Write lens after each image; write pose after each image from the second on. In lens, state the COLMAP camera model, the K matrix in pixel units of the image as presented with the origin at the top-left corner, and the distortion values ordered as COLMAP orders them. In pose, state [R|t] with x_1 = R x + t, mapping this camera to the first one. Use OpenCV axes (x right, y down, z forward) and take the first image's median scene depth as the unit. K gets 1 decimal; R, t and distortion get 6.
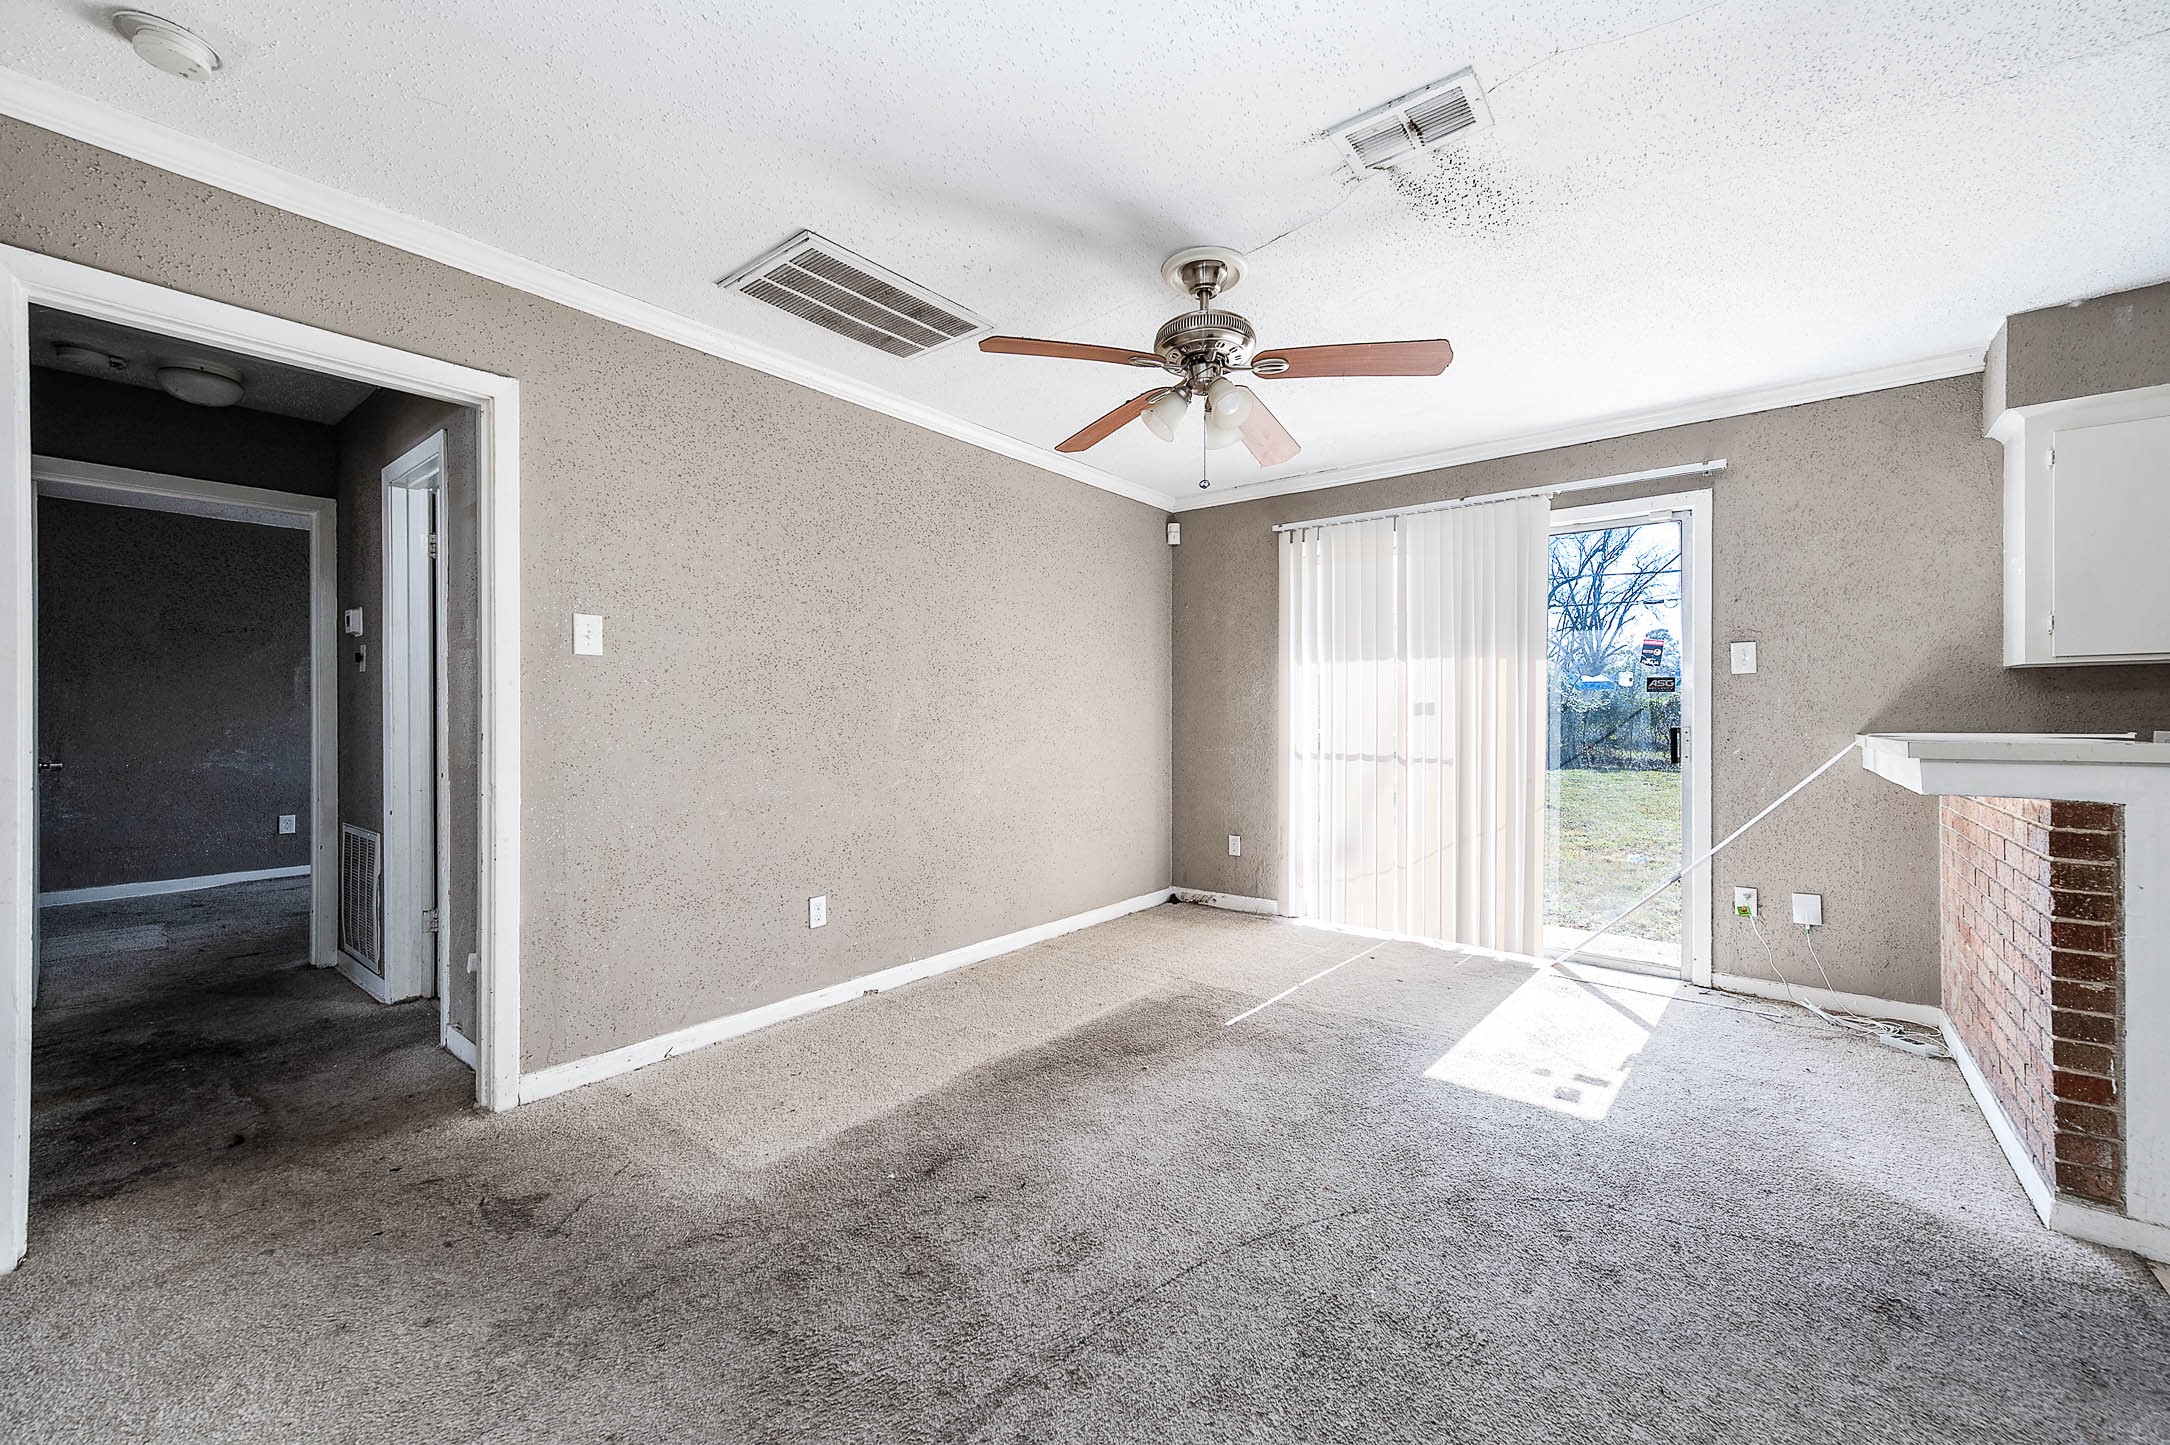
lens RADIAL K [[850.7, 0, 1088.7], [0, 850.7, 707.7], [0, 0, 1]] dist [0.009894, 0.001471]
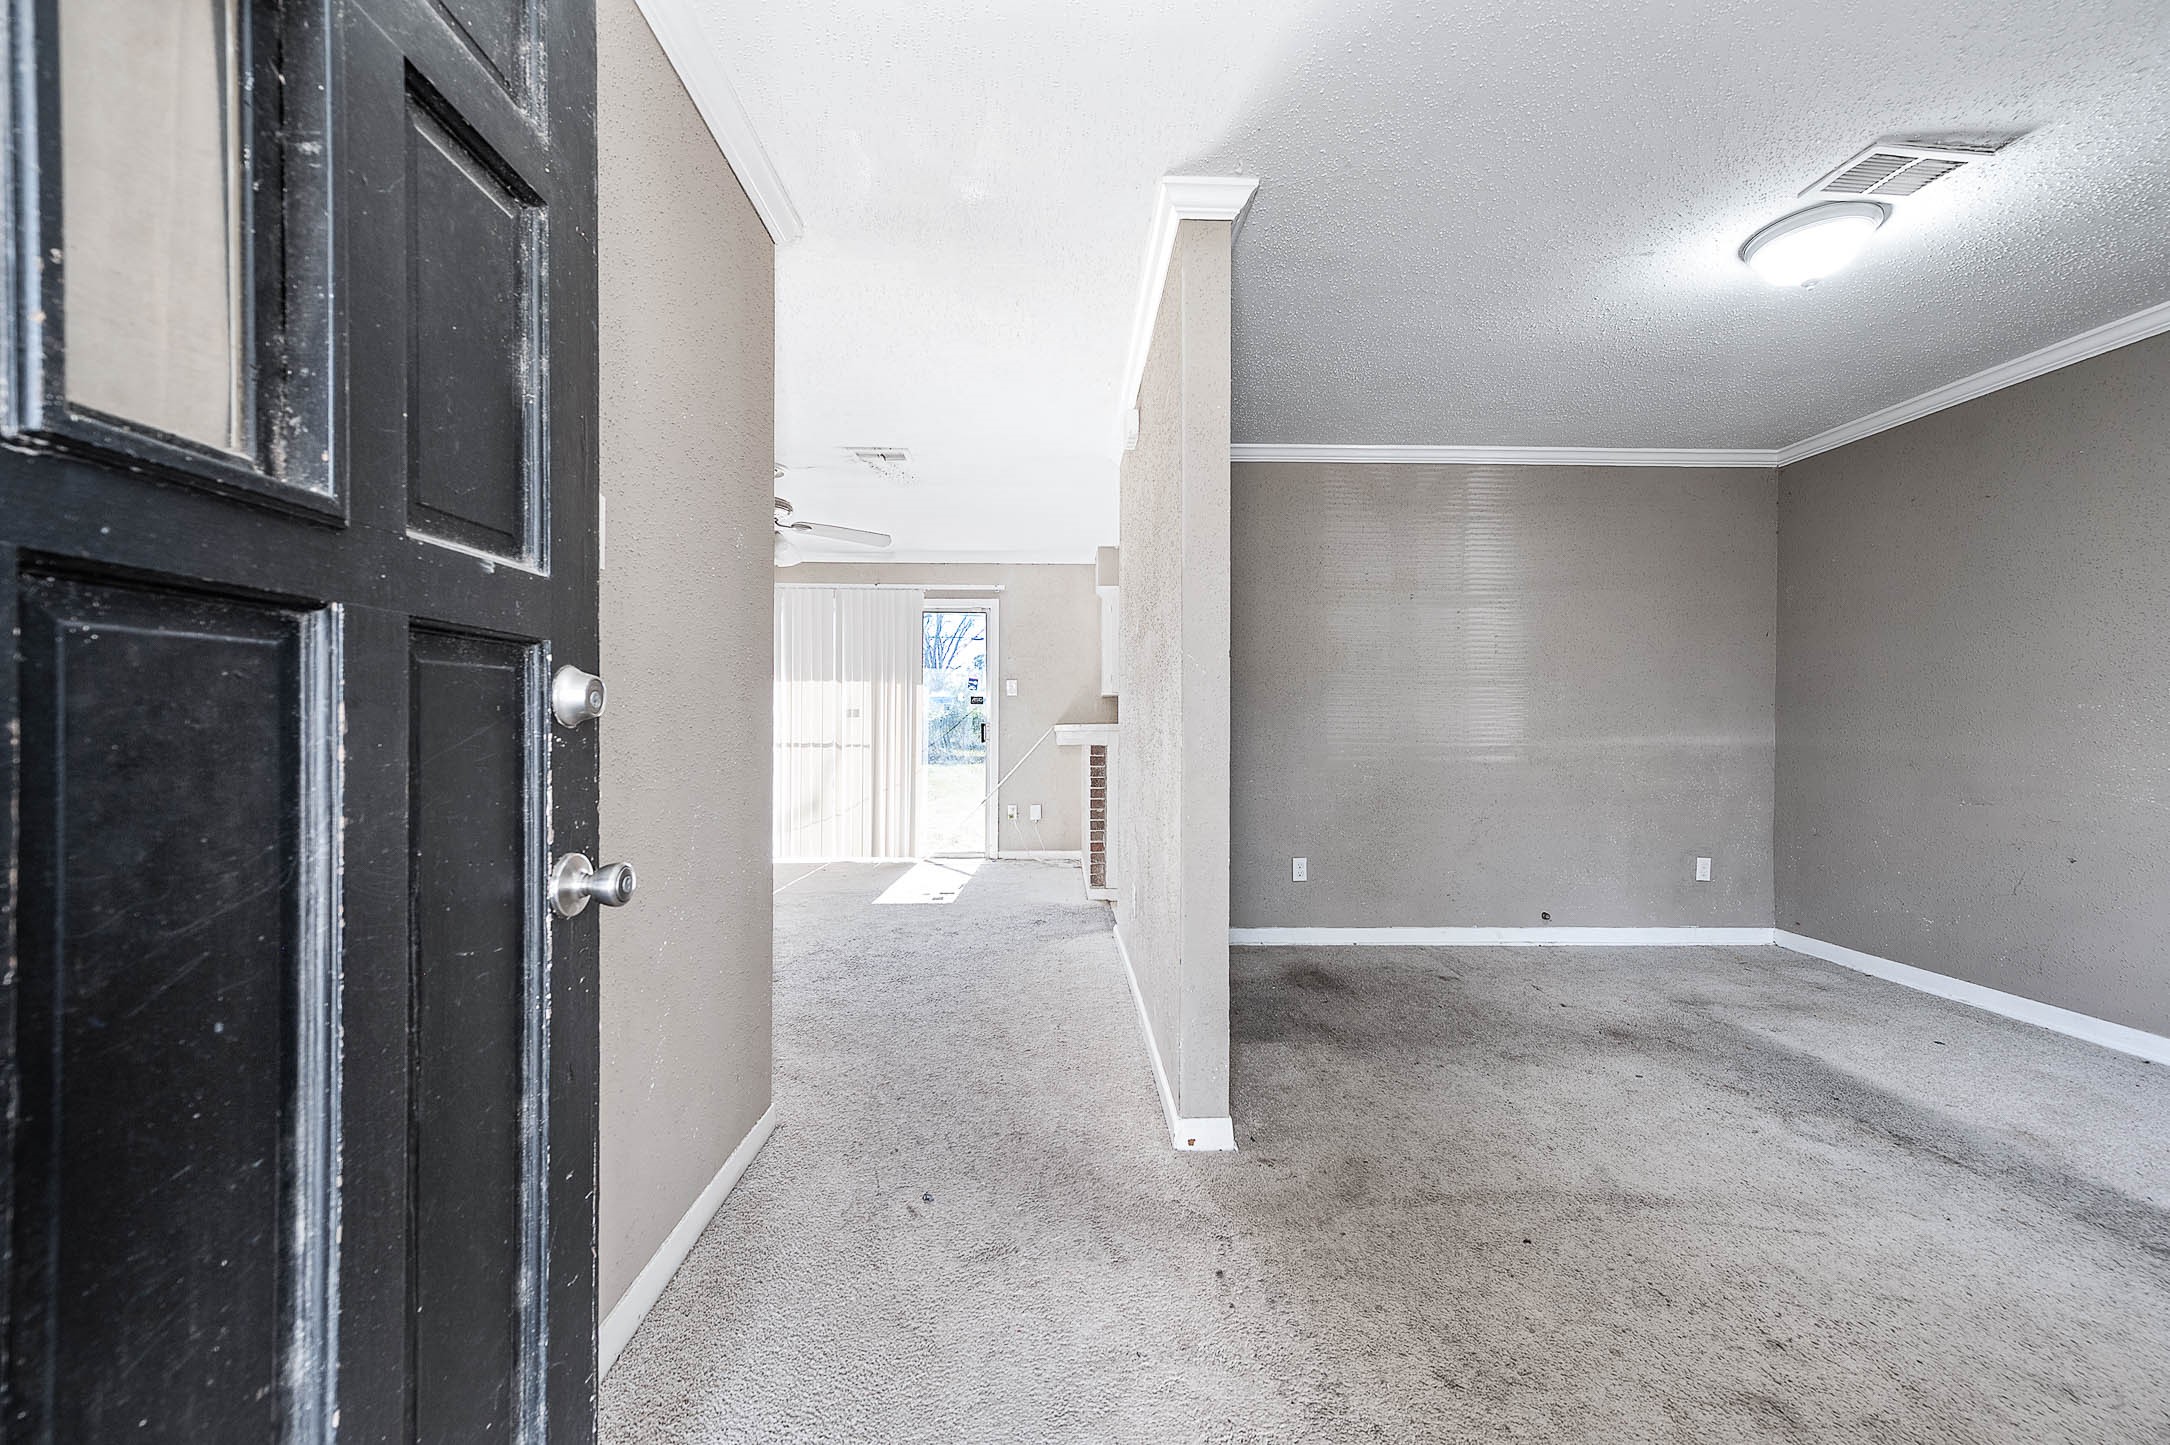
lens RADIAL K [[850.7, 0, 1083.1], [0, 850.7, 722.2], [0, 0, 1]] dist [0.009894, 0.001471]
pose [[0.761483, -0.000345, 0.648185, -0.371354], [-0.002960, 0.999988, 0.004009, 0.012051], [-0.648179, -0.004972, 0.761472, -0.587230]]
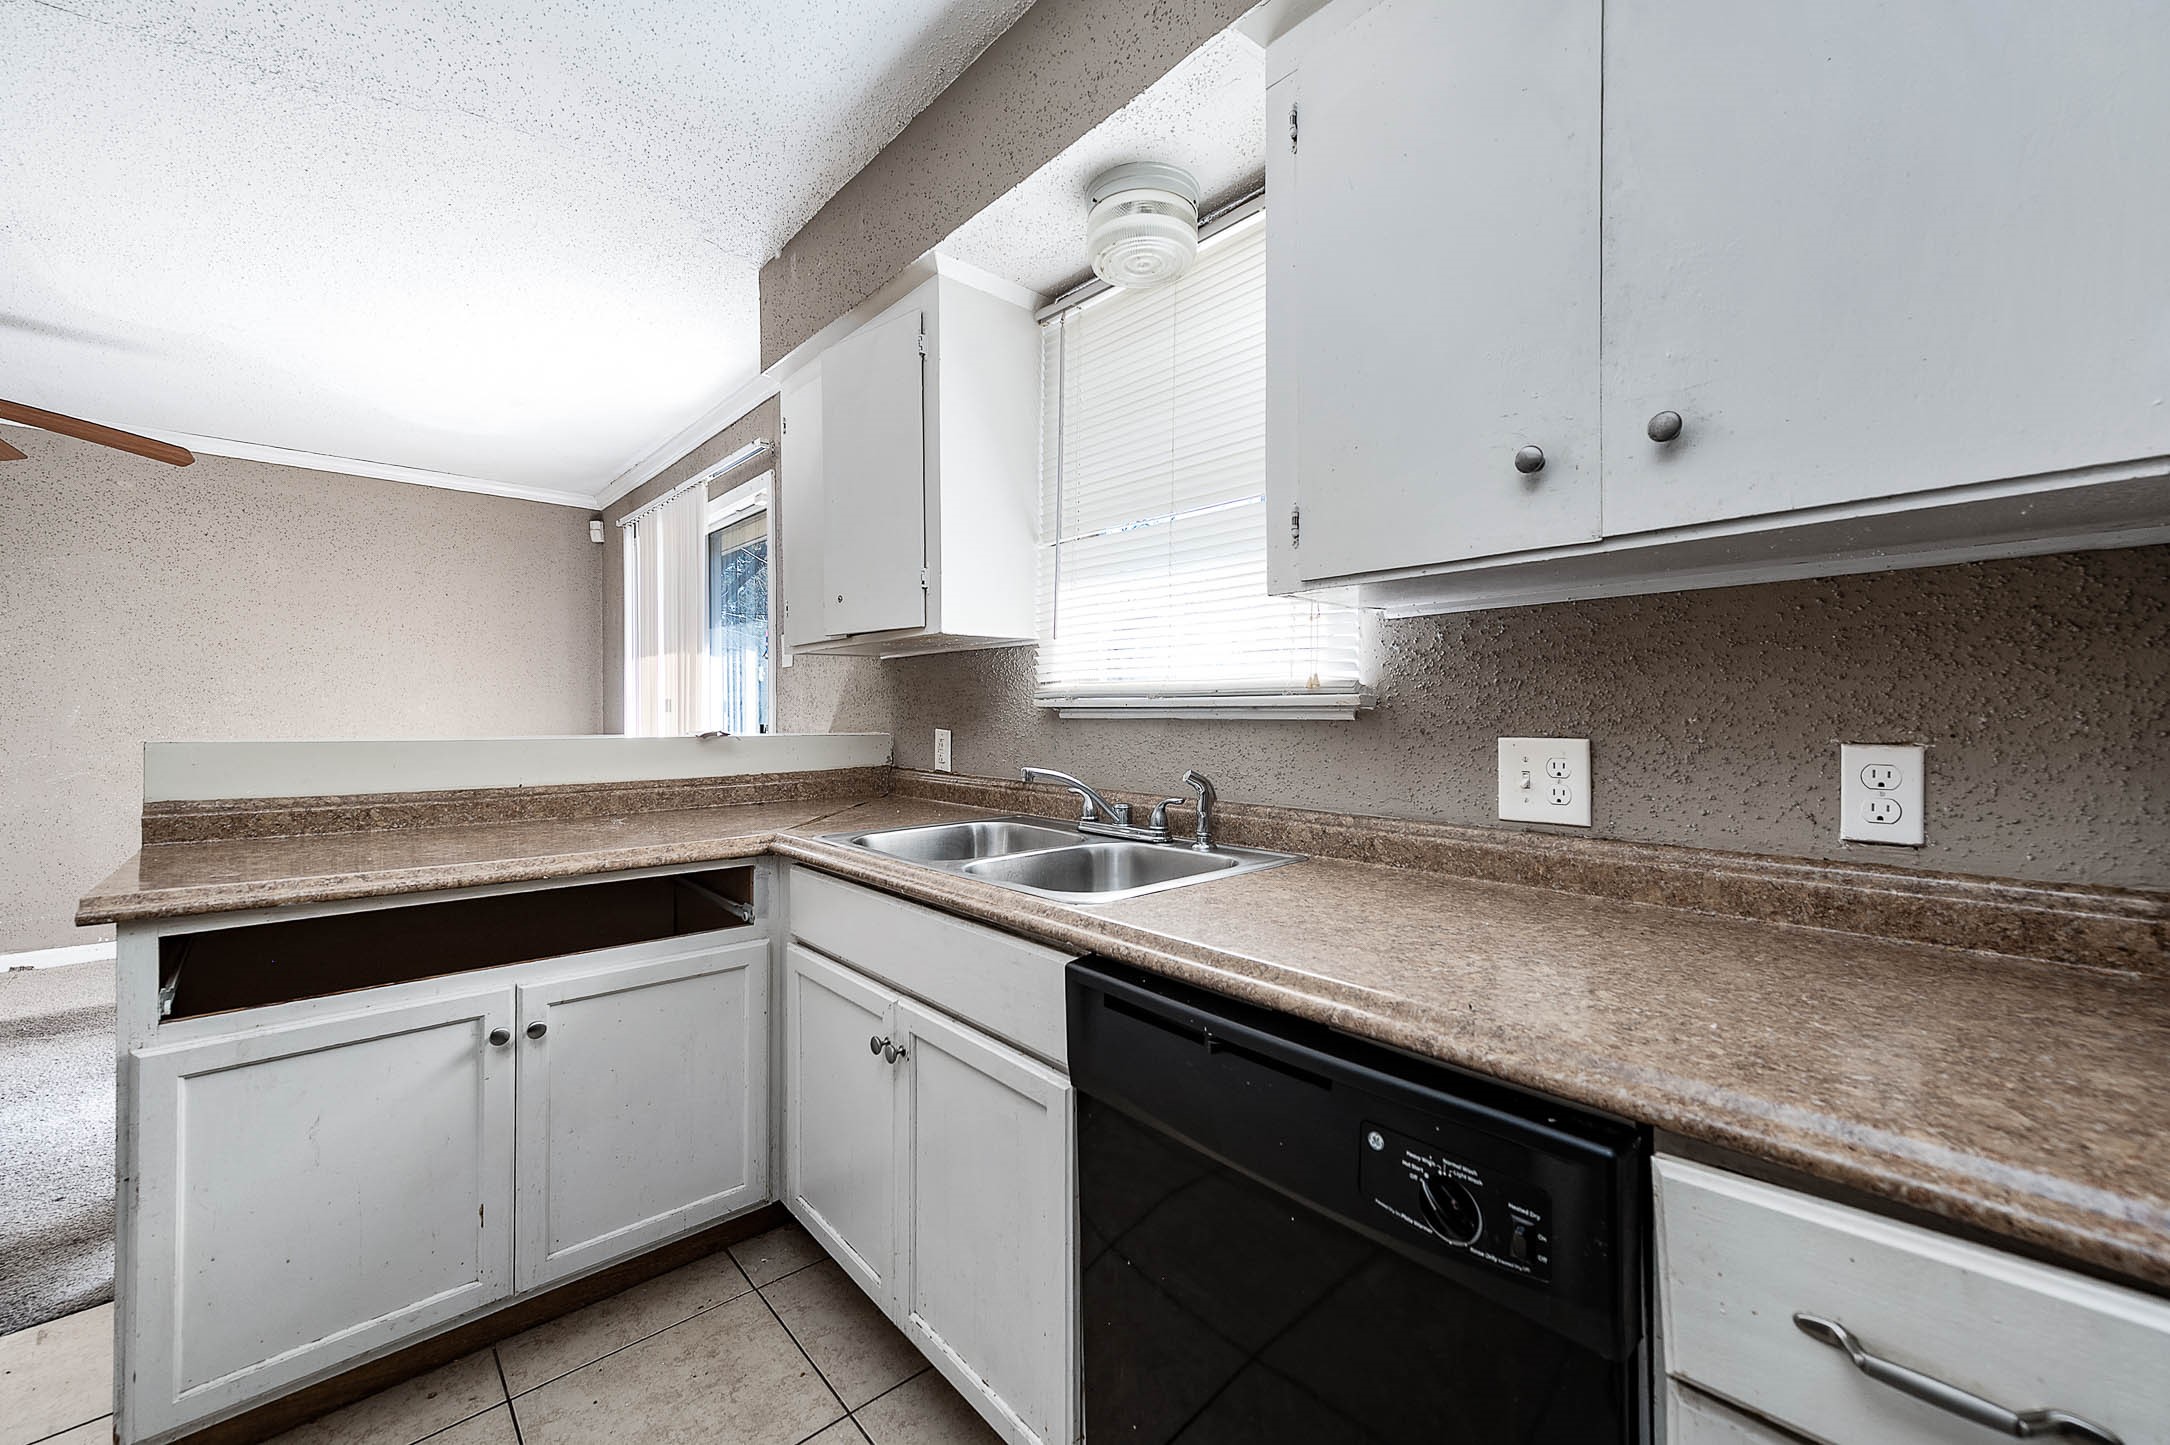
lens RADIAL K [[850.7, 0, 1083.9], [0, 850.7, 716.0], [0, 0, 1]] dist [0.009894, 0.001471]
pose [[0.988088, 0.000718, -0.153886, 1.247520], [0.001597, 0.999888, 0.014913, 0.001152], [0.153880, -0.014981, 0.987976, 0.118604]]
